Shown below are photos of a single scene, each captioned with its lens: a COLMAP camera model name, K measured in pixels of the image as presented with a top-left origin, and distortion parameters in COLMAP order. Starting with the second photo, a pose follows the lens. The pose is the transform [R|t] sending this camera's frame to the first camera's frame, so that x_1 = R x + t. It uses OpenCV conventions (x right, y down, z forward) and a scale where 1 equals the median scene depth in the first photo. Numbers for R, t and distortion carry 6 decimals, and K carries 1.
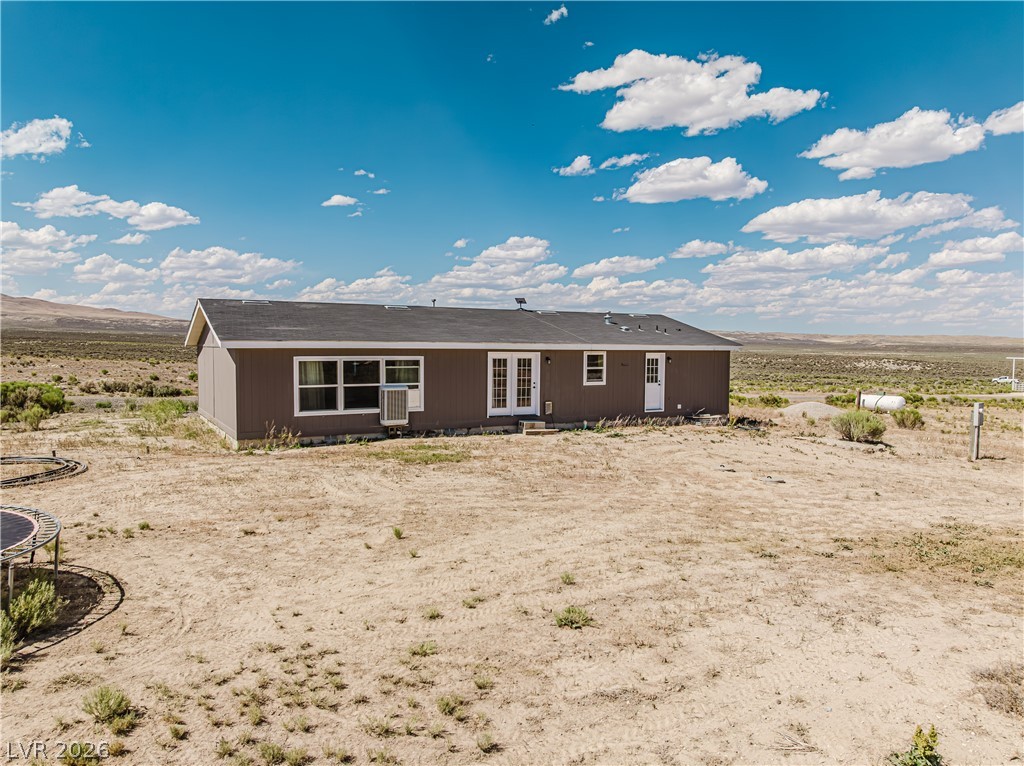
lens RADIAL K [[739.8, 0, 514.7], [0, 739.8, 362.5], [0, 0, 1]] dist [-0.038560, 0.001354]
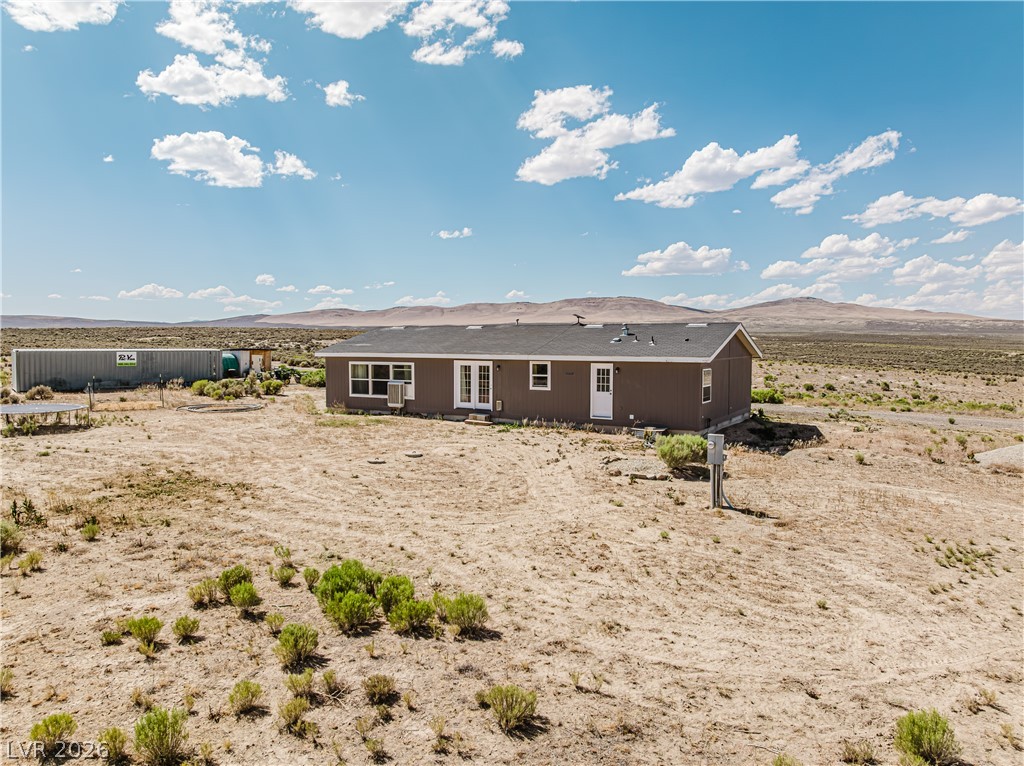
lens RADIAL K [[771.4, 0, 543.2], [0, 771.4, 379.9], [0, 0, 1]] dist [-0.045088, -0.001905]
pose [[0.486478, 0.037113, -0.872904, 0.144555], [-0.018197, 0.999311, 0.032346, -0.003063], [0.873503, 0.000149, 0.486818, 0.050691]]
